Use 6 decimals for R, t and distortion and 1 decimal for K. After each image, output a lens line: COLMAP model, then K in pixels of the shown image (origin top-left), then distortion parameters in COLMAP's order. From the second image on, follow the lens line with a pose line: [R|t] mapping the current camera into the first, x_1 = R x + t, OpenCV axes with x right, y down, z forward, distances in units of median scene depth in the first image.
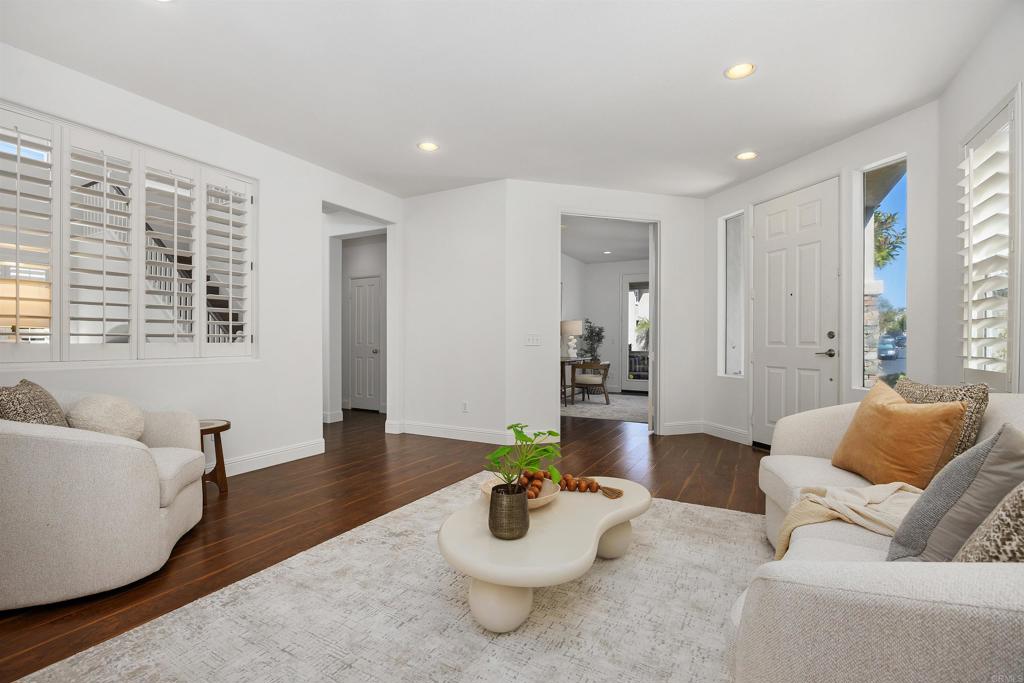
lens RADIAL K [[472.2, 0, 507.2], [0, 472.2, 340.6], [0, 0, 1]] dist [0.001127, 0.000038]
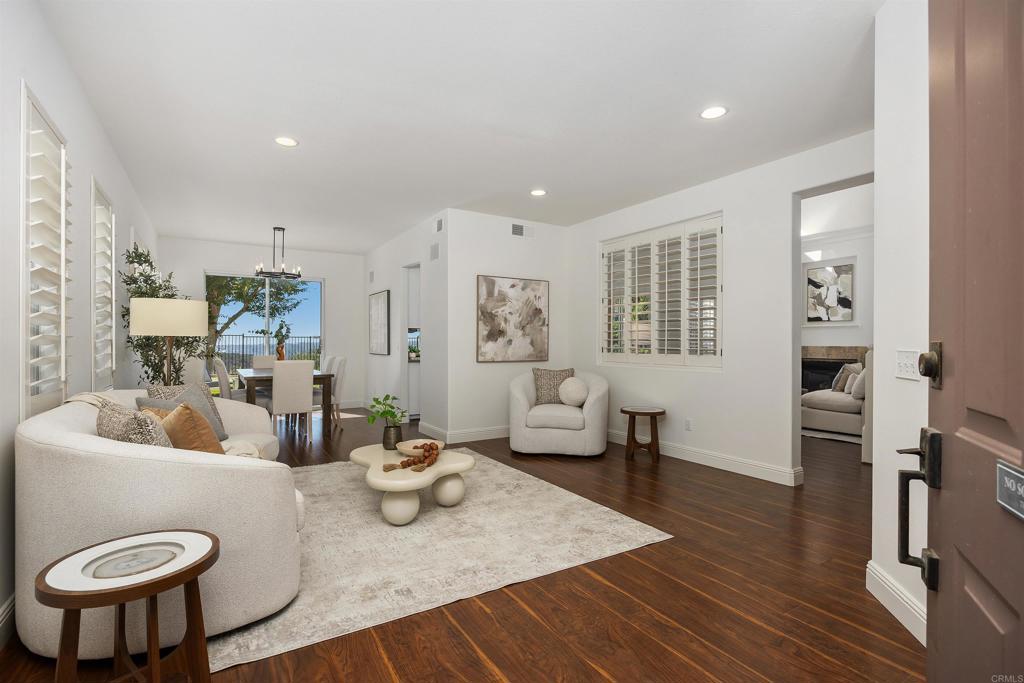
lens RADIAL K [[472.2, 0, 511.4], [0, 472.2, 344.4], [0, 0, 1]] dist [0.001127, 0.000038]
pose [[-0.476974, 0.000066, -0.878917, 0.795085], [-0.008420, 0.999954, 0.004644, -0.027900], [0.878877, 0.009615, -0.476952, 1.247578]]
